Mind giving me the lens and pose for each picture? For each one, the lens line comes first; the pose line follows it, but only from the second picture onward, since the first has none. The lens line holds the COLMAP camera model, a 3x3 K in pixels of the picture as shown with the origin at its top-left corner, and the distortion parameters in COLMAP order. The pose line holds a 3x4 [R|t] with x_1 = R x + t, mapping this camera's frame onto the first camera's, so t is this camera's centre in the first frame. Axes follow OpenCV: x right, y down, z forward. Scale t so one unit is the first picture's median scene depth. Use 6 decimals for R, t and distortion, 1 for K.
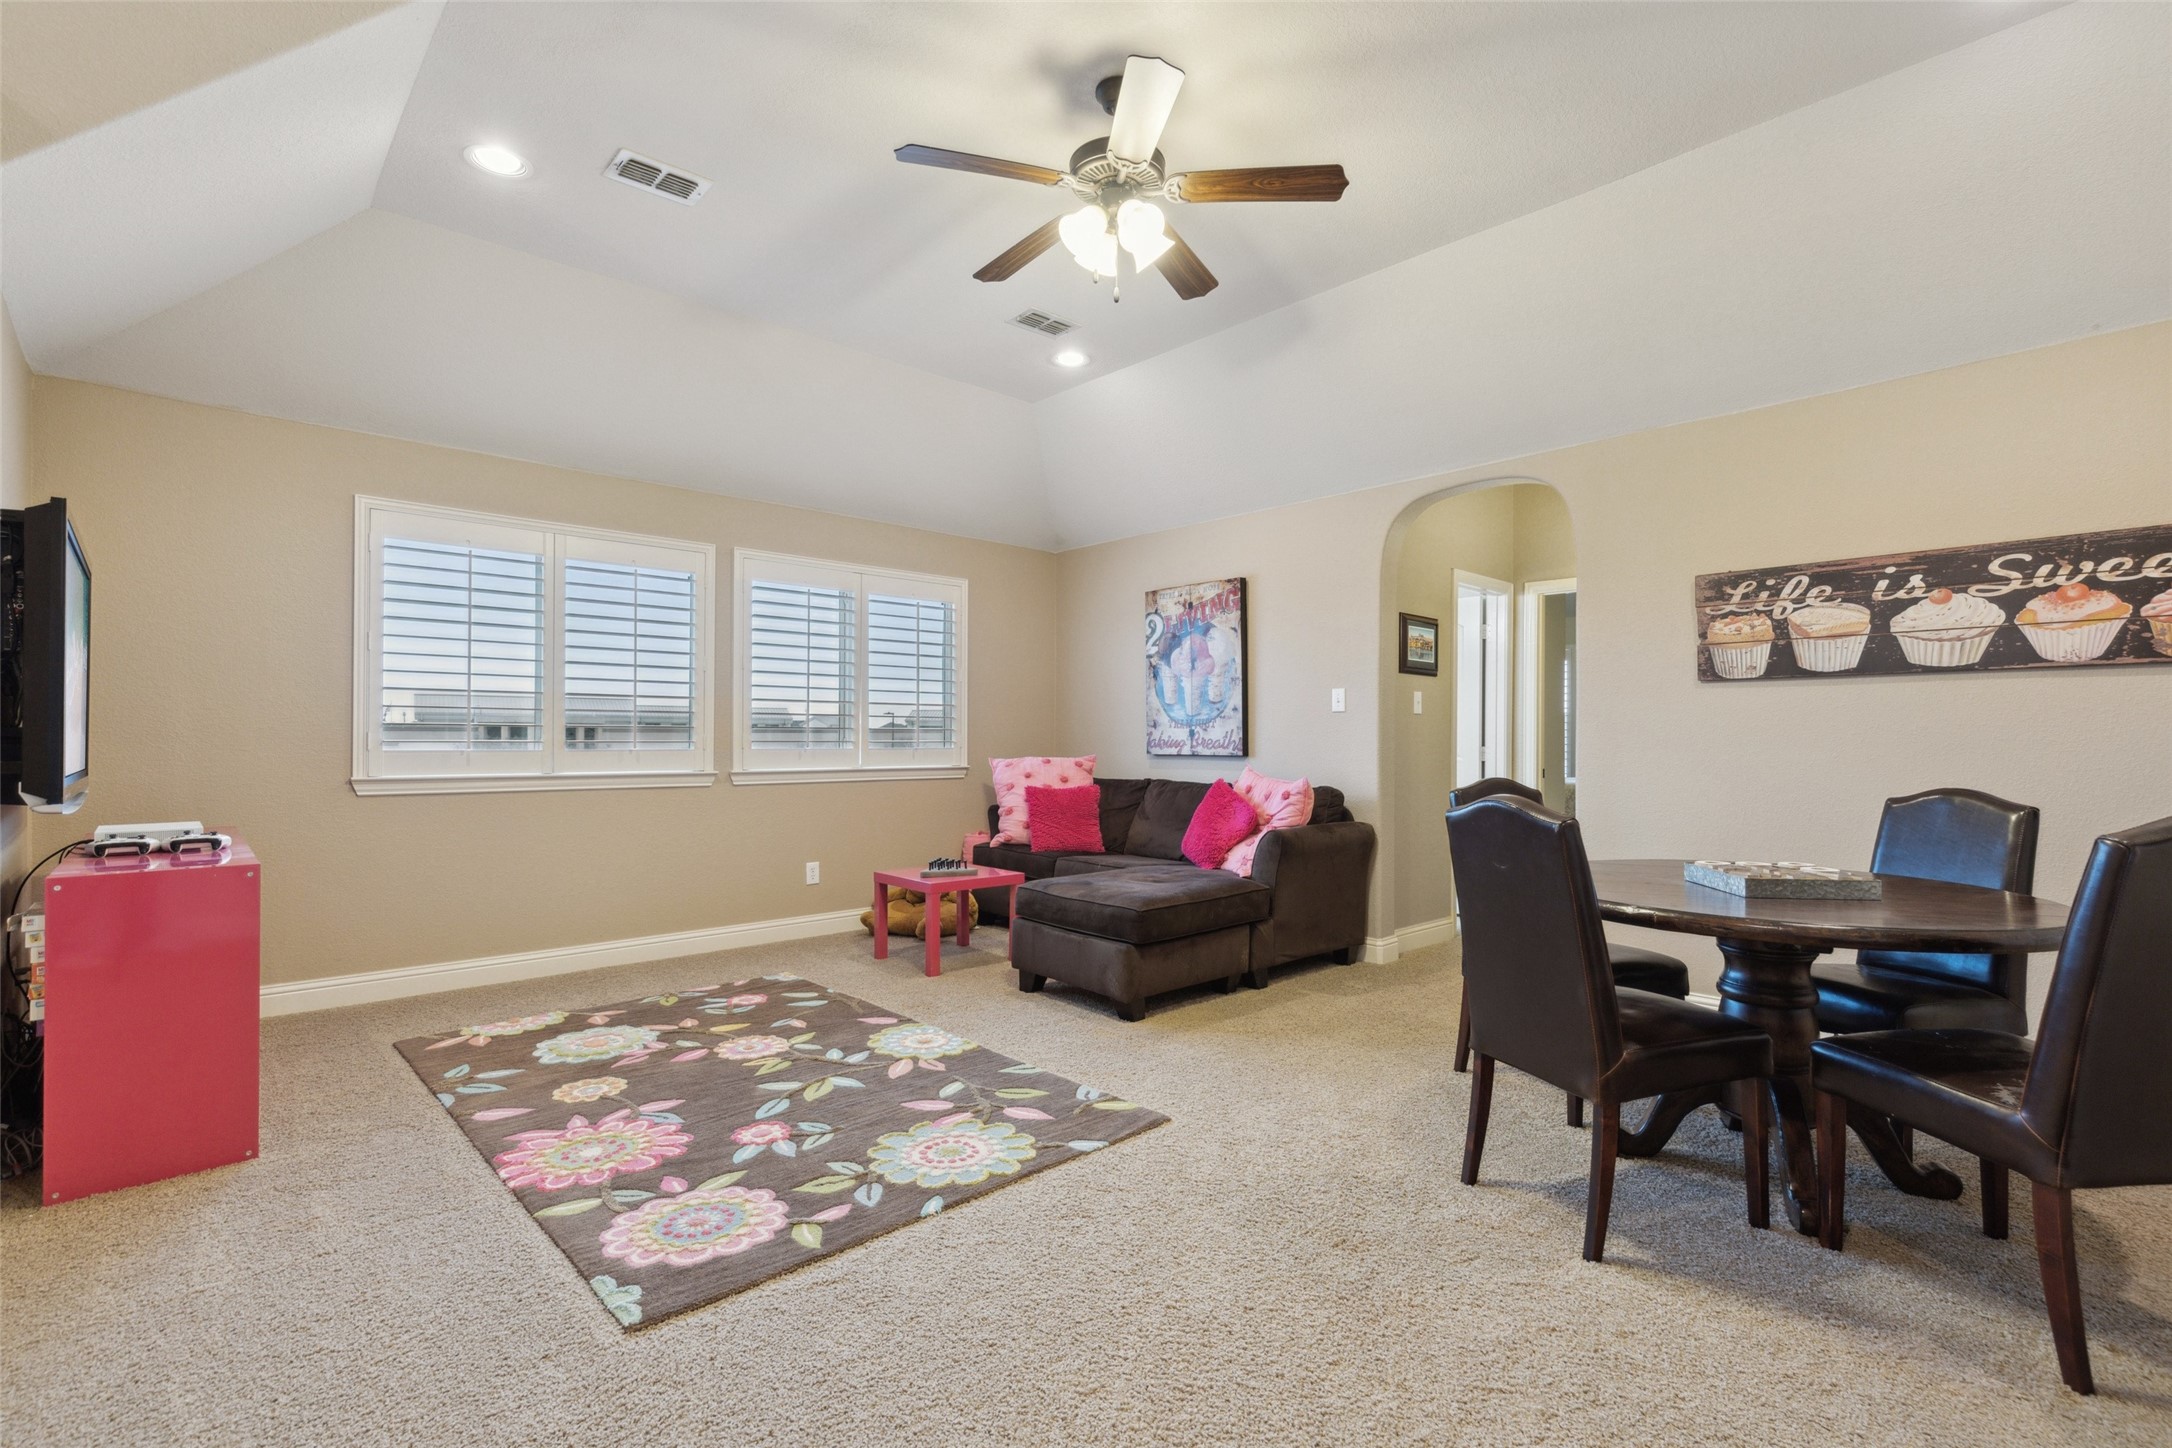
lens RADIAL K [[984.7, 0, 1086.6], [0, 984.7, 739.9], [0, 0, 1]] dist [0.010079, -0.000771]
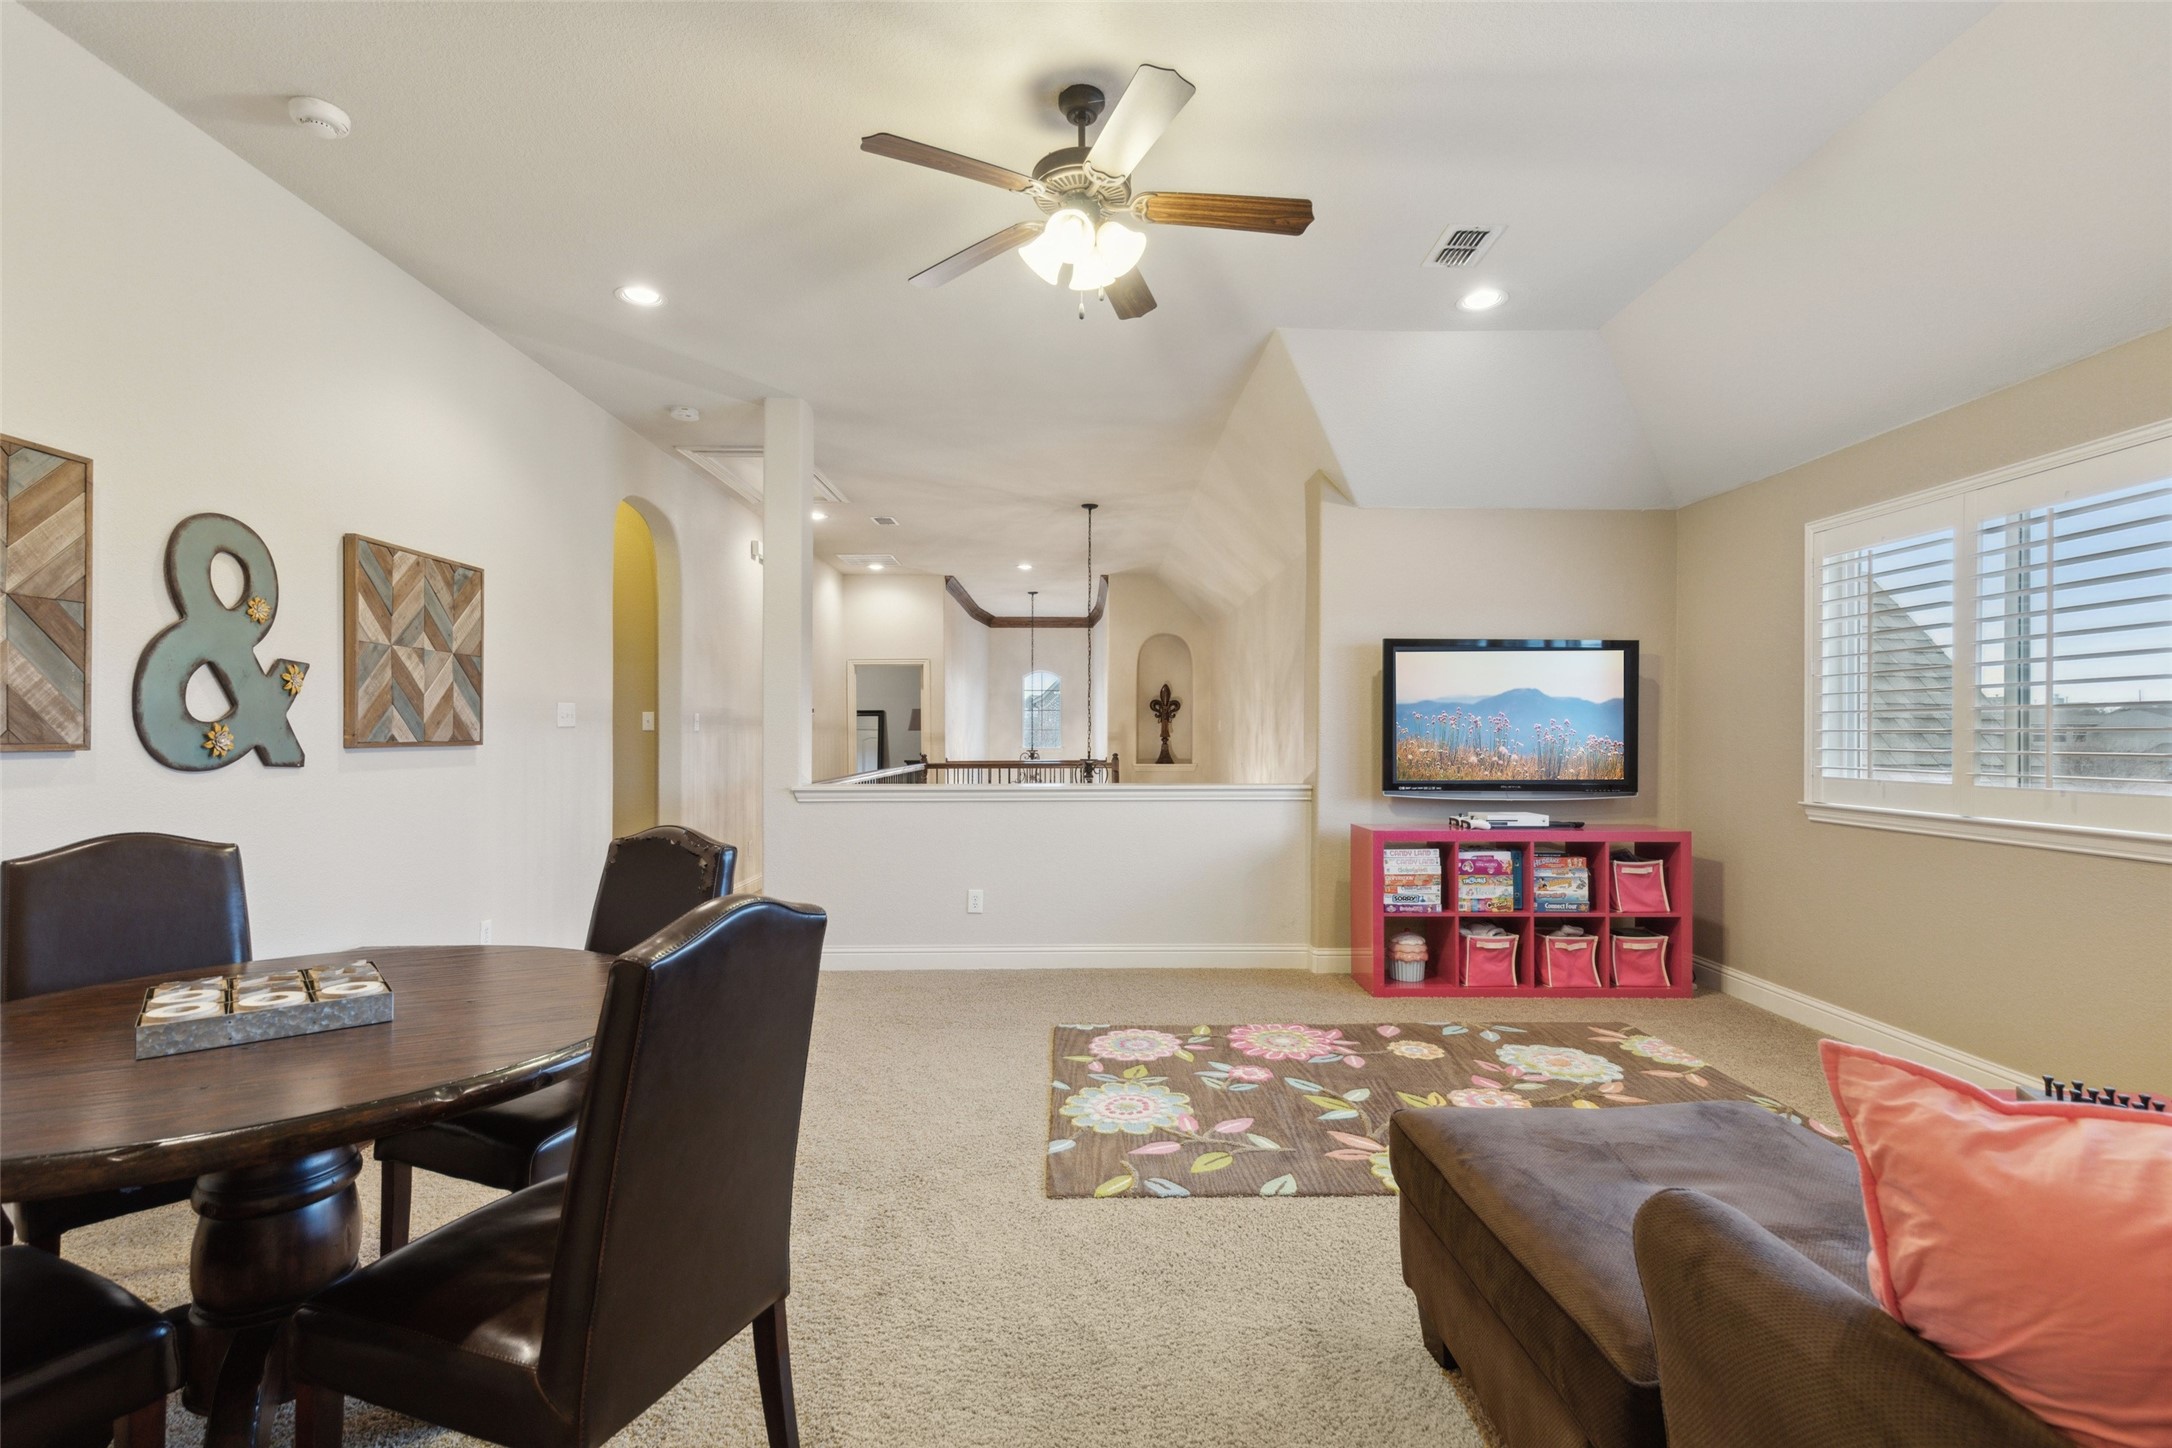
lens RADIAL K [[984.7, 0, 1086.6], [0, 984.7, 739.9], [0, 0, 1]] dist [0.010079, -0.000771]
pose [[-0.672373, -0.003141, -0.740206, 0.702740], [-0.006373, 0.999978, 0.001545, -0.030556], [0.740185, 0.005756, -0.672378, 1.573431]]
